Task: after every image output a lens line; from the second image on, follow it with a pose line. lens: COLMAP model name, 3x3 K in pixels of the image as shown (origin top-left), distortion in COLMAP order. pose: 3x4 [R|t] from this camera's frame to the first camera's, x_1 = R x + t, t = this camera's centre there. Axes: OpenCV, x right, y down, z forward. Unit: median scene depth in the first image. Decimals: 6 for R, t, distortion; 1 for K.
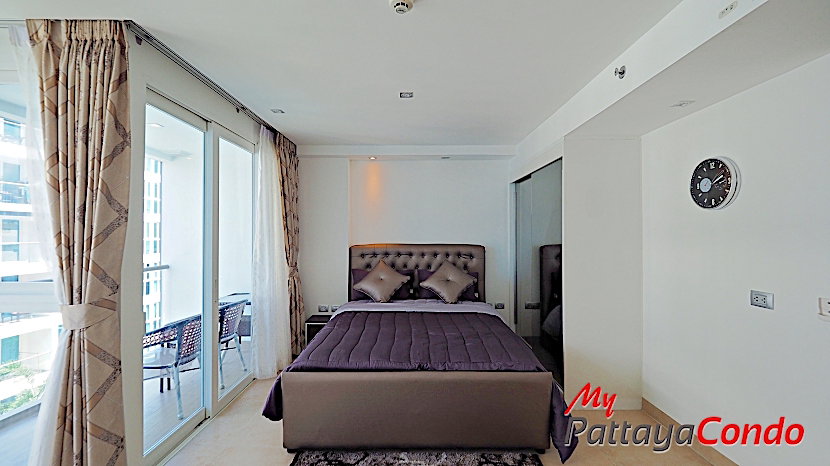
lens RADIAL K [[347.2, 0, 414.8], [0, 347.2, 229.0], [0, 0, 1]] dist [0.000175, -0.000393]
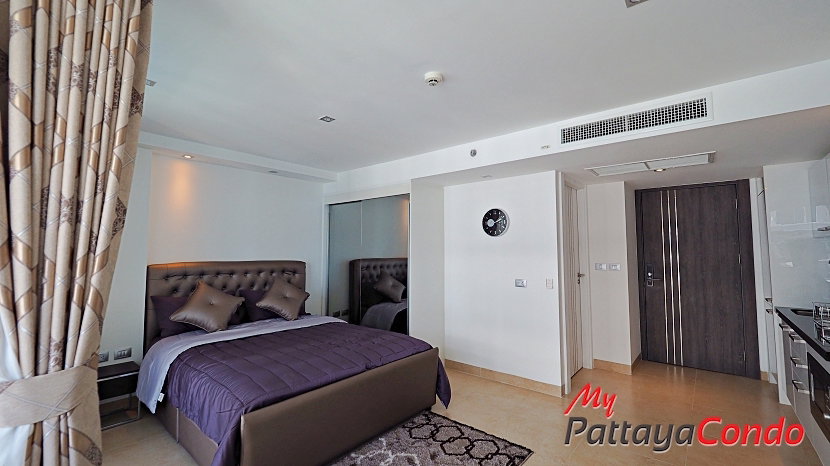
lens RADIAL K [[347.2, 0, 414.8], [0, 347.2, 229.0], [0, 0, 1]] dist [0.000175, -0.000393]
pose [[0.644868, 0.049846, 0.762667, -0.430619], [-0.012140, 0.998413, -0.054989, 0.004527], [-0.764197, 0.026202, 0.644450, 0.079671]]
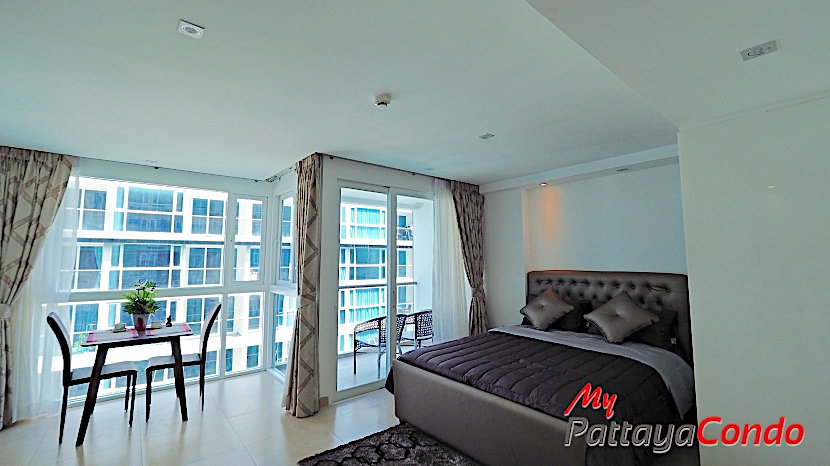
lens RADIAL K [[347.2, 0, 414.8], [0, 347.2, 229.0], [0, 0, 1]] dist [0.000175, -0.000393]
pose [[0.642871, -0.068430, -0.762911, 0.438917], [0.012631, 0.996813, -0.078766, -0.000762], [0.765870, 0.041000, 0.641687, 0.078721]]
